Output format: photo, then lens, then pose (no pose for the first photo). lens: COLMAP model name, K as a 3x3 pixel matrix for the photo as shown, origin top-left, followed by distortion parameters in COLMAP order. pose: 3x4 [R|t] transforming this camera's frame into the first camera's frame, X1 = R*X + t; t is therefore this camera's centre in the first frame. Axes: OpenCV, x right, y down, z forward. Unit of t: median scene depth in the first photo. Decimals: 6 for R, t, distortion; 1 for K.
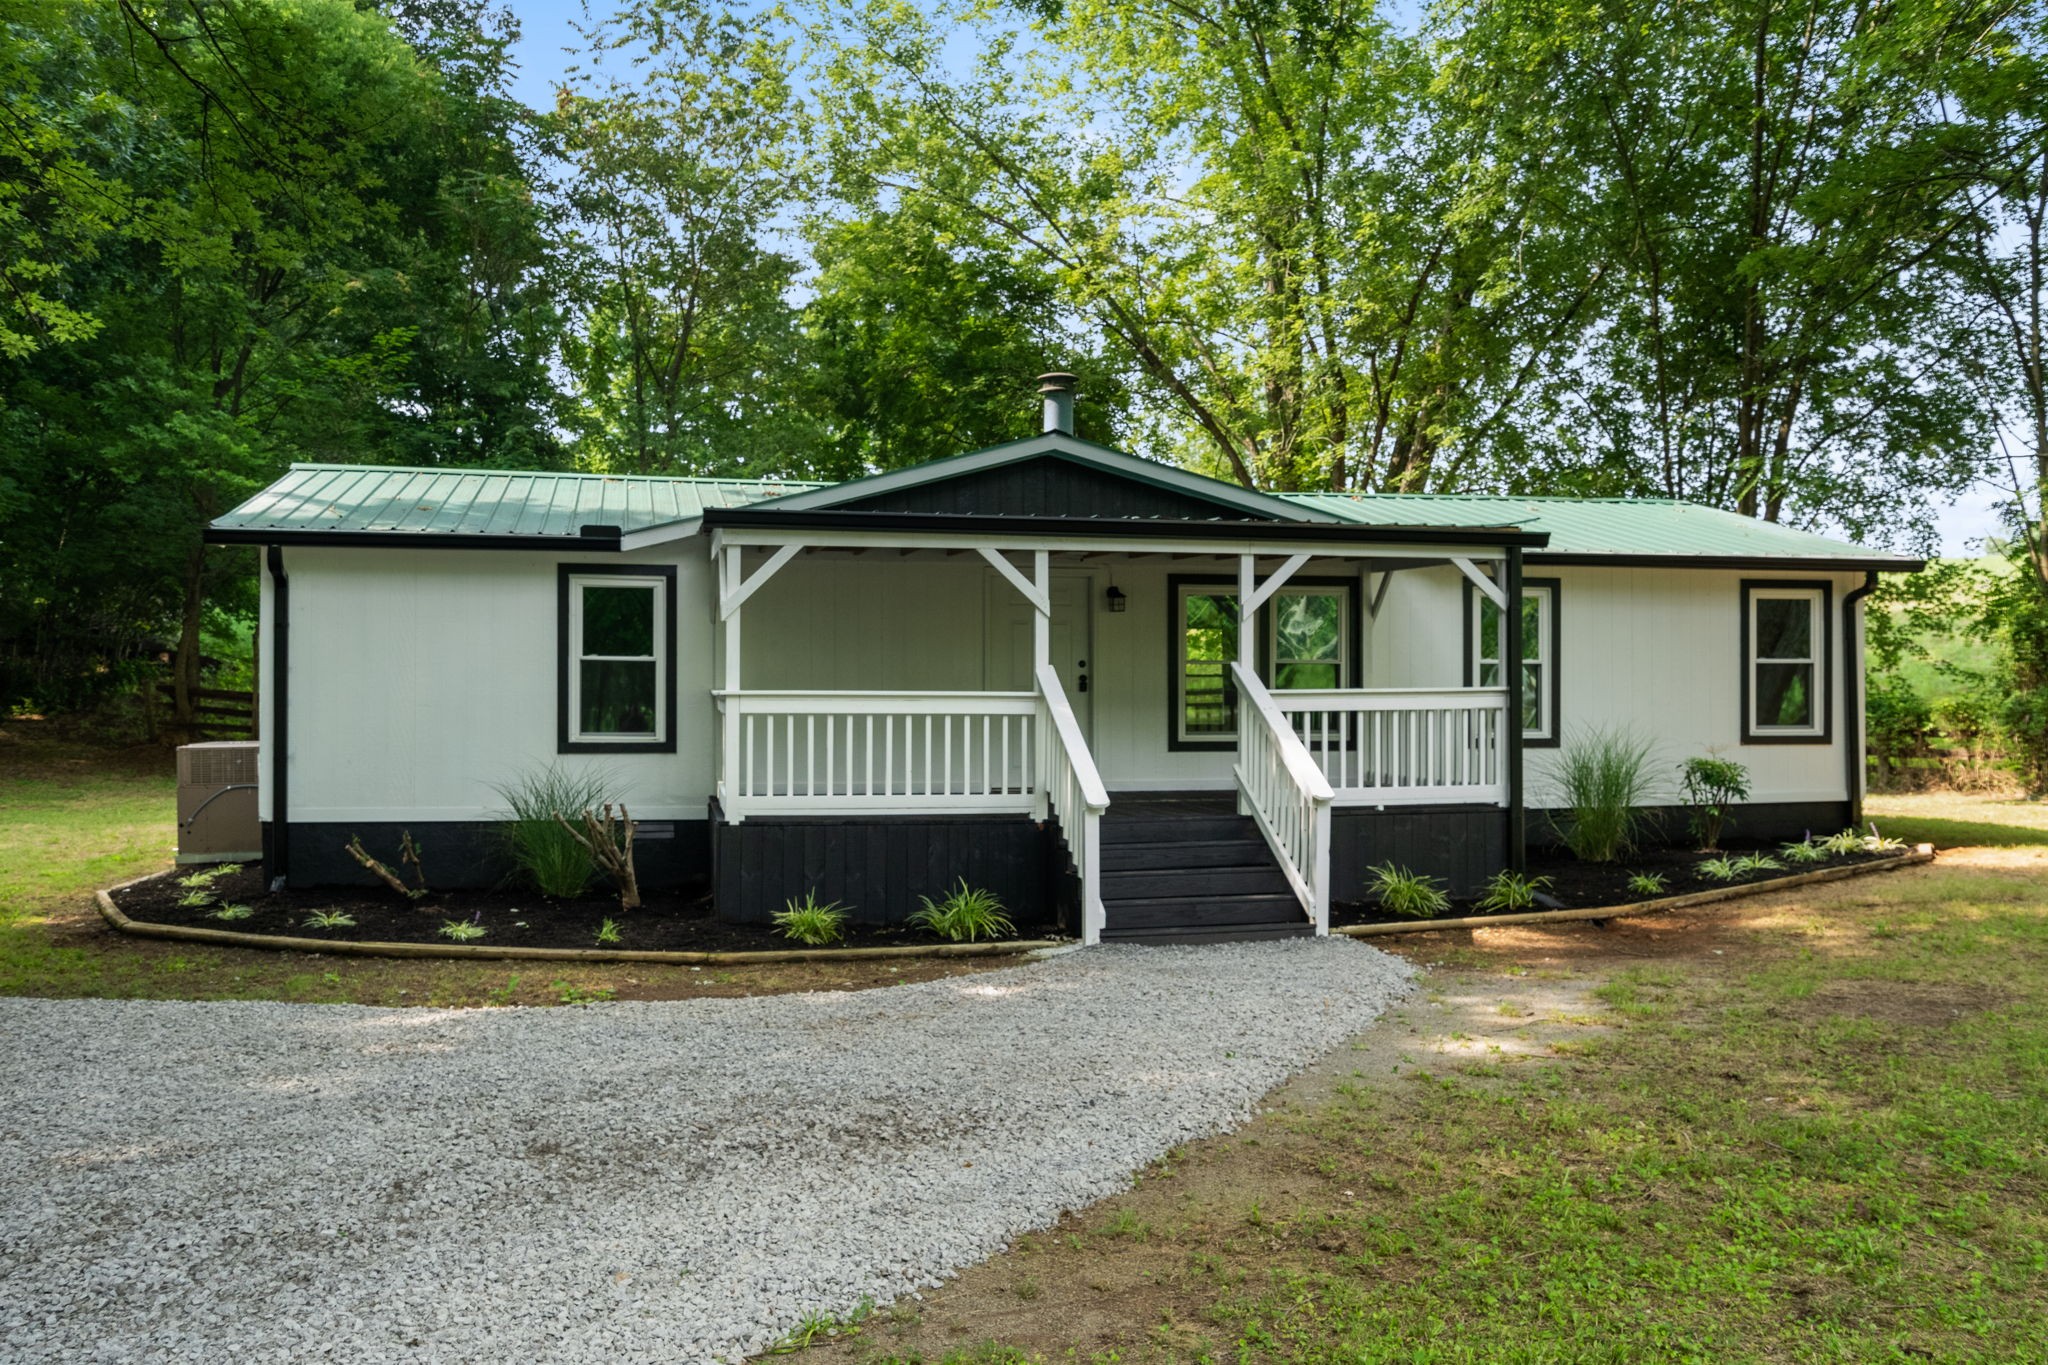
lens RADIAL K [[1842.6, 0, 1013.0], [0, 1842.6, 680.3], [0, 0, 1]] dist [0.003528, -0.008959]
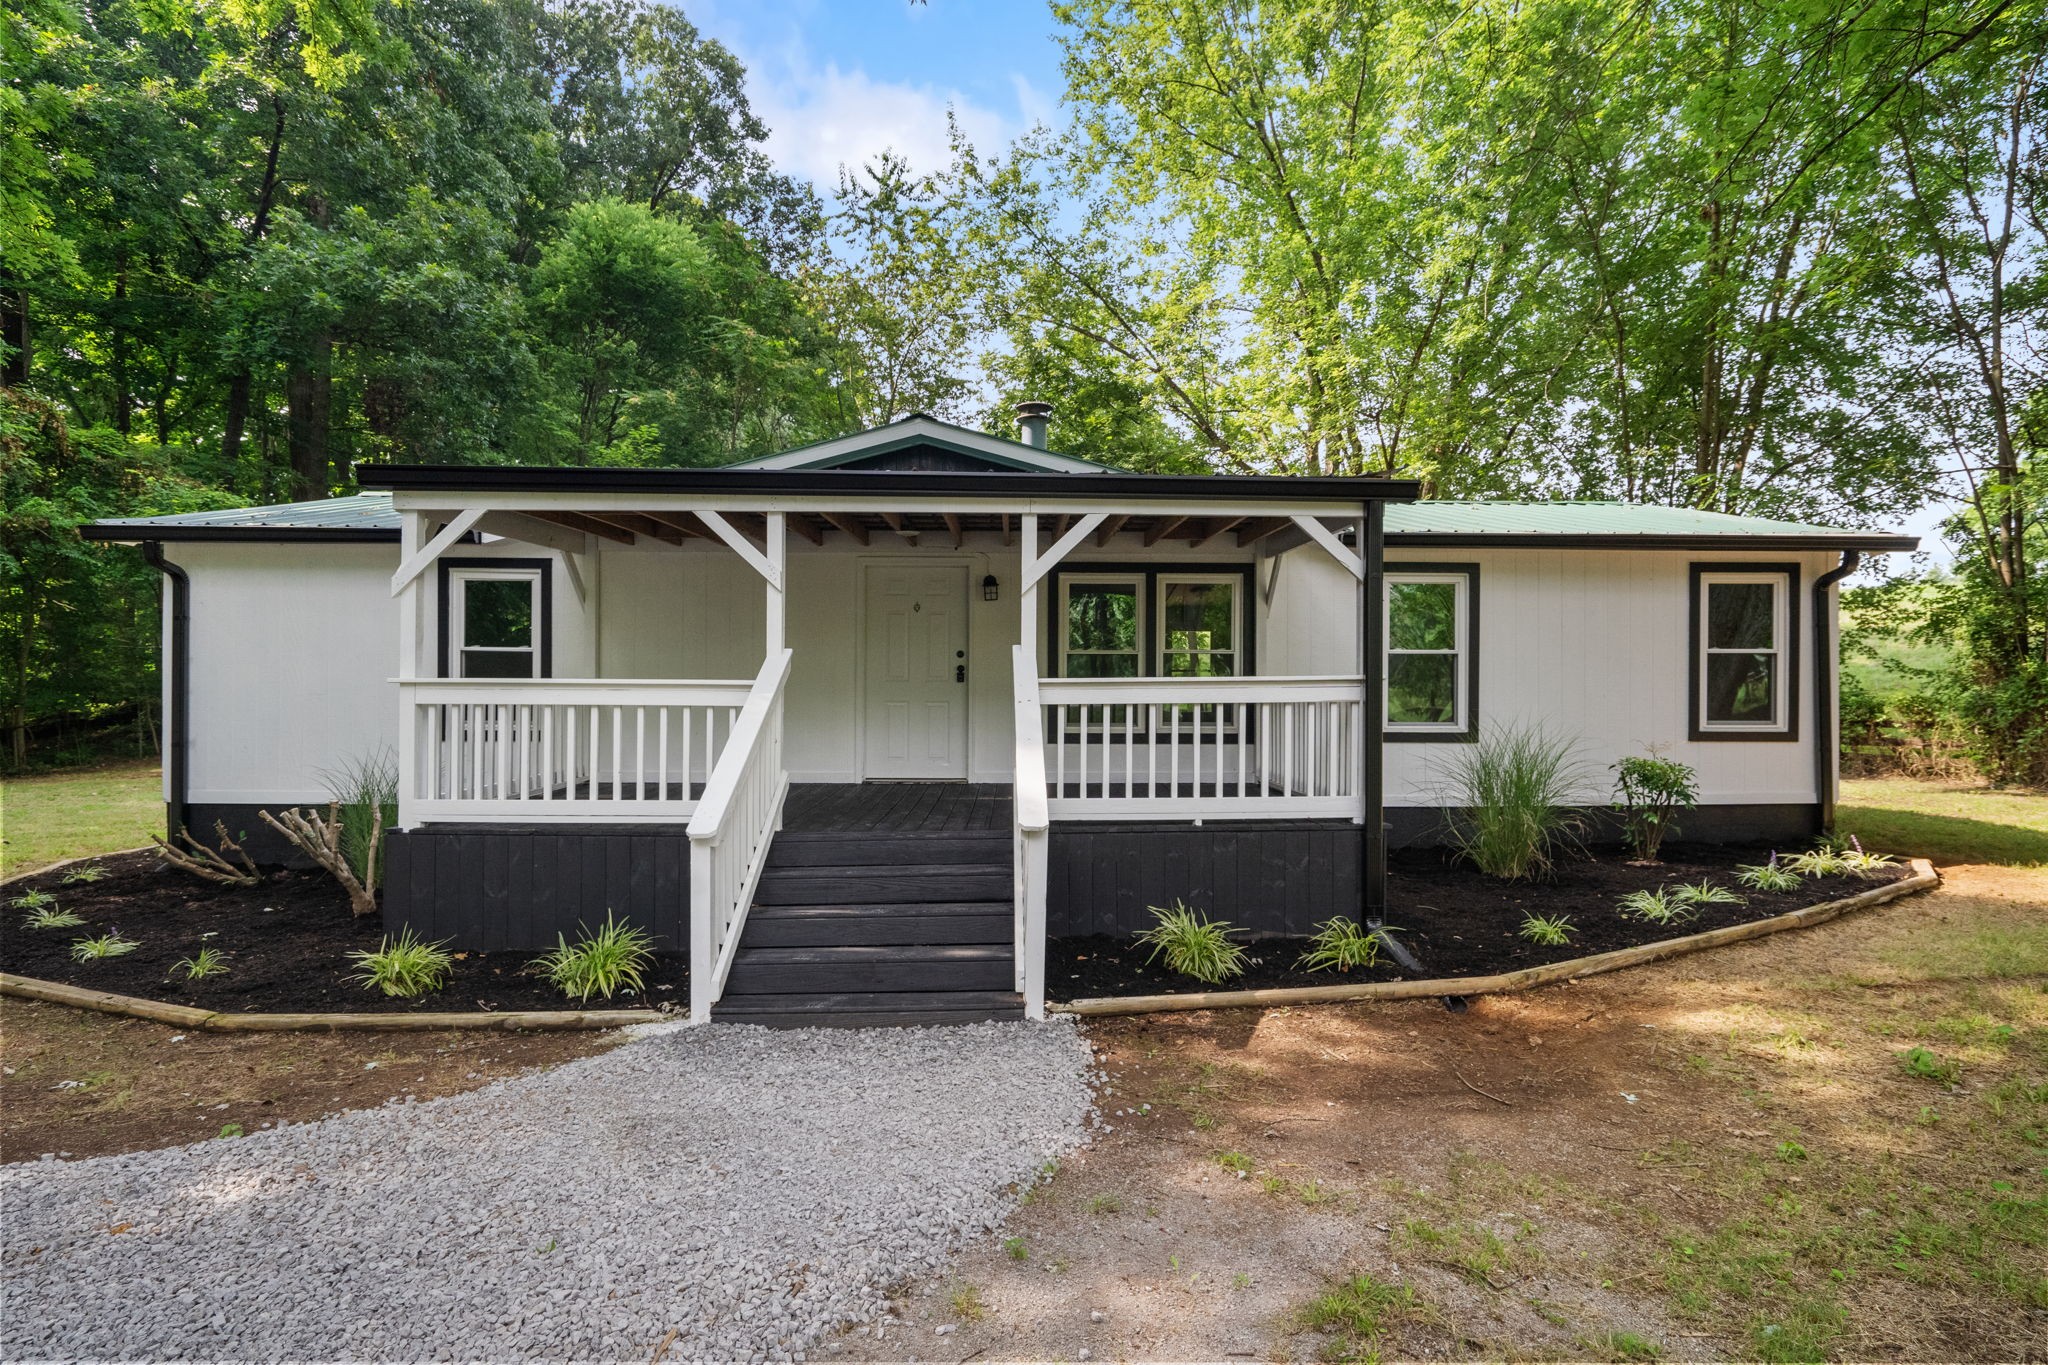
lens RADIAL K [[1069.0, 0, 1026.2], [0, 1069.0, 694.1], [0, 0, 1]] dist [0.001891, 0.001605]
pose [[0.982502, 0.003353, -0.186221, 0.189203], [-0.000994, 0.999918, 0.012759, 0.005292], [0.186248, -0.012351, 0.982425, 0.462210]]
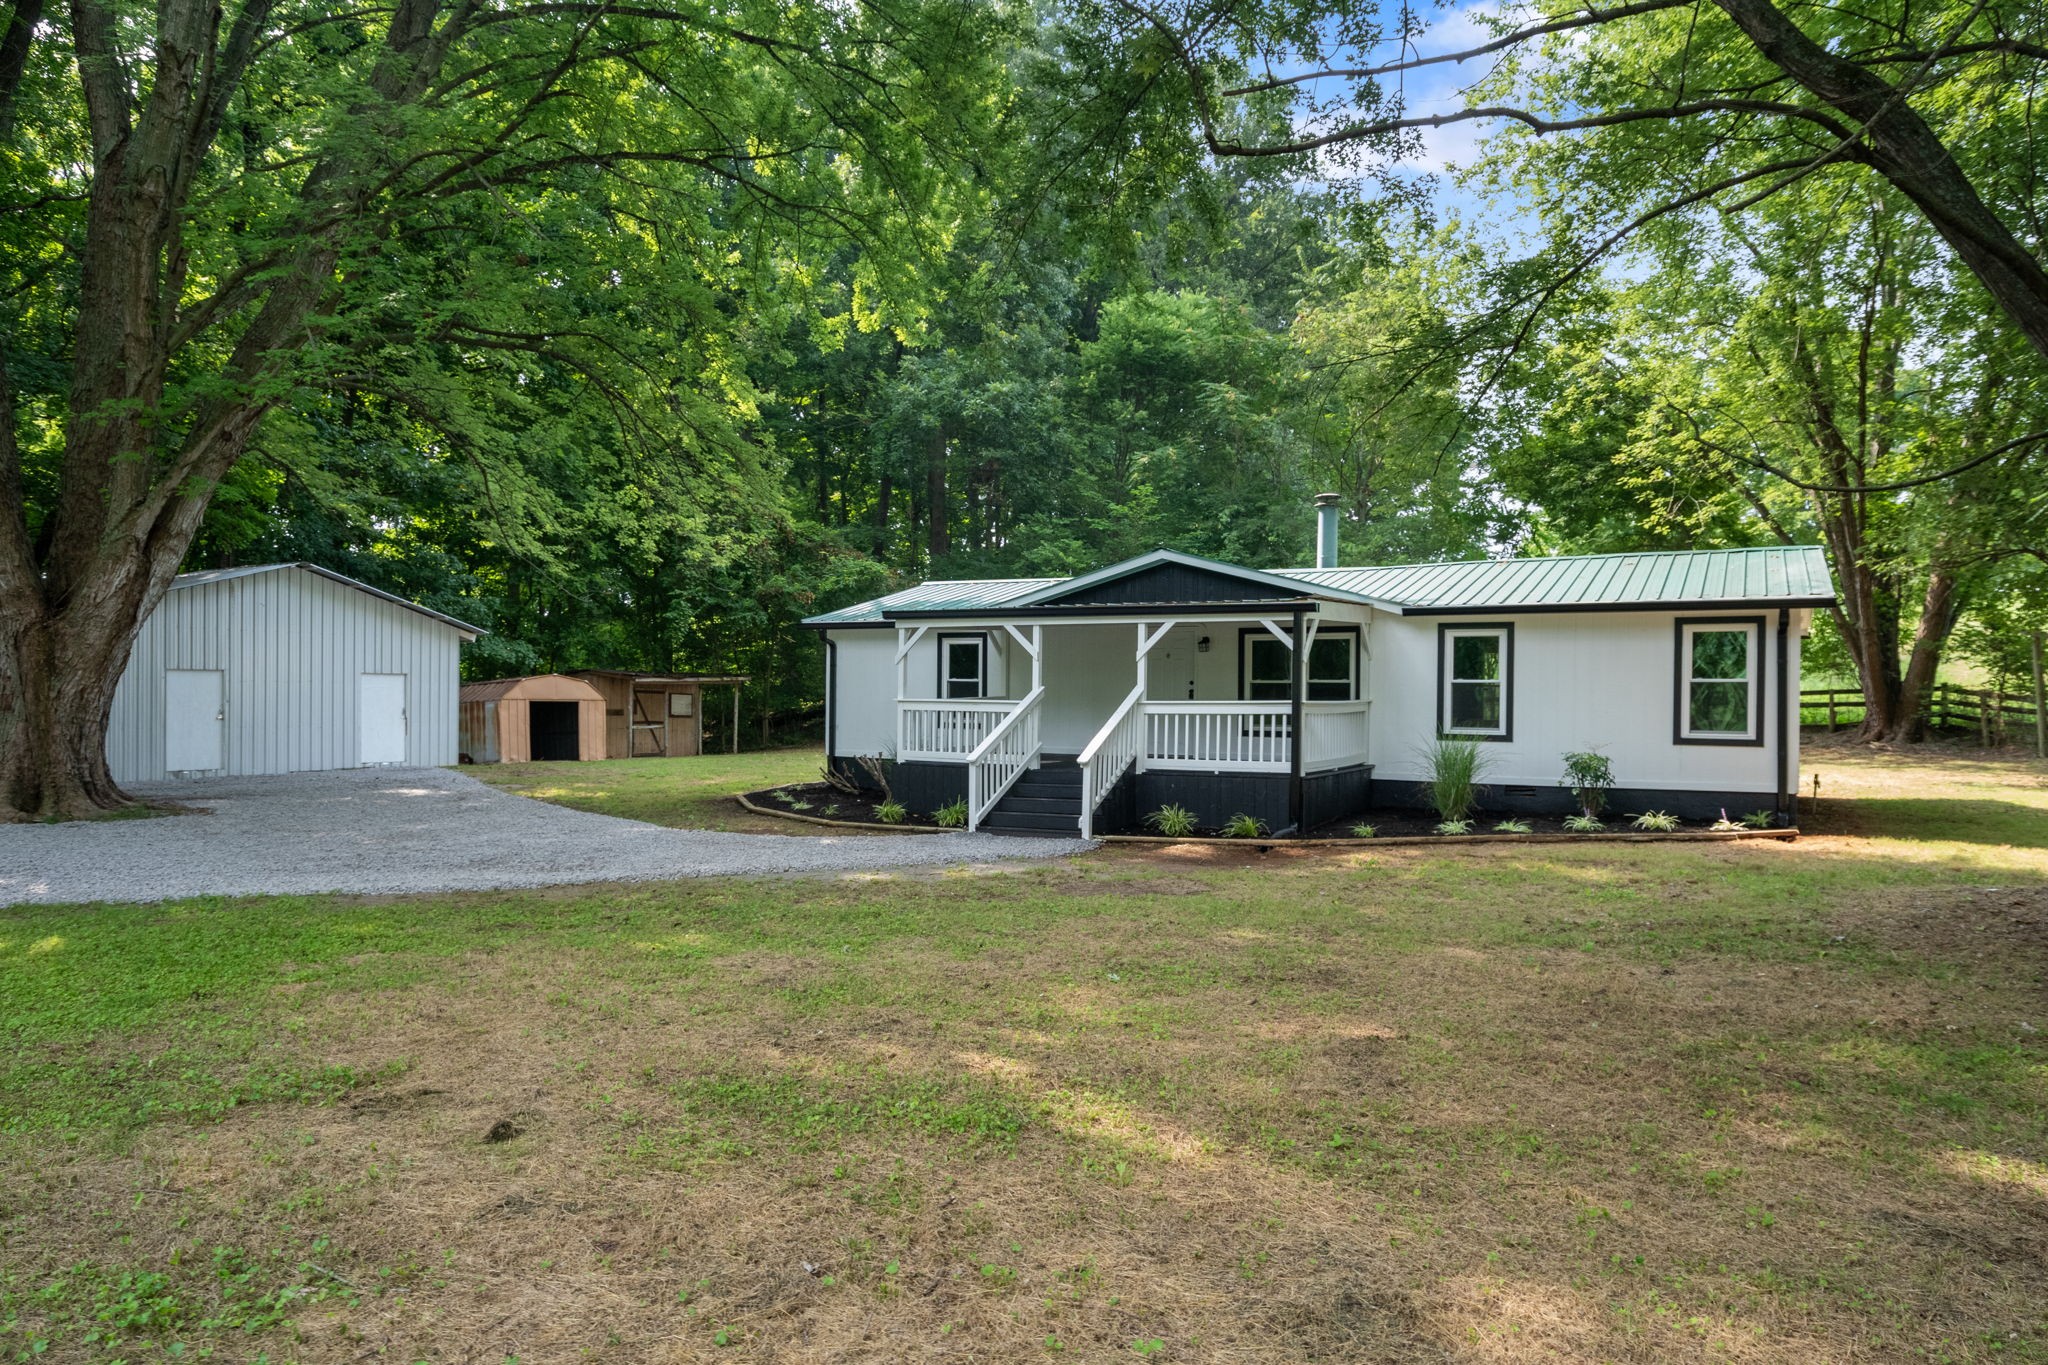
lens RADIAL K [[1069.0, 0, 1024.3], [0, 1069.0, 691.5], [0, 0, 1]] dist [0.001891, 0.001605]
pose [[0.764452, 0.003210, -0.644673, 0.604999], [0.000931, 0.999981, 0.006083, -0.008804], [0.644680, -0.005250, 0.764434, 0.141000]]
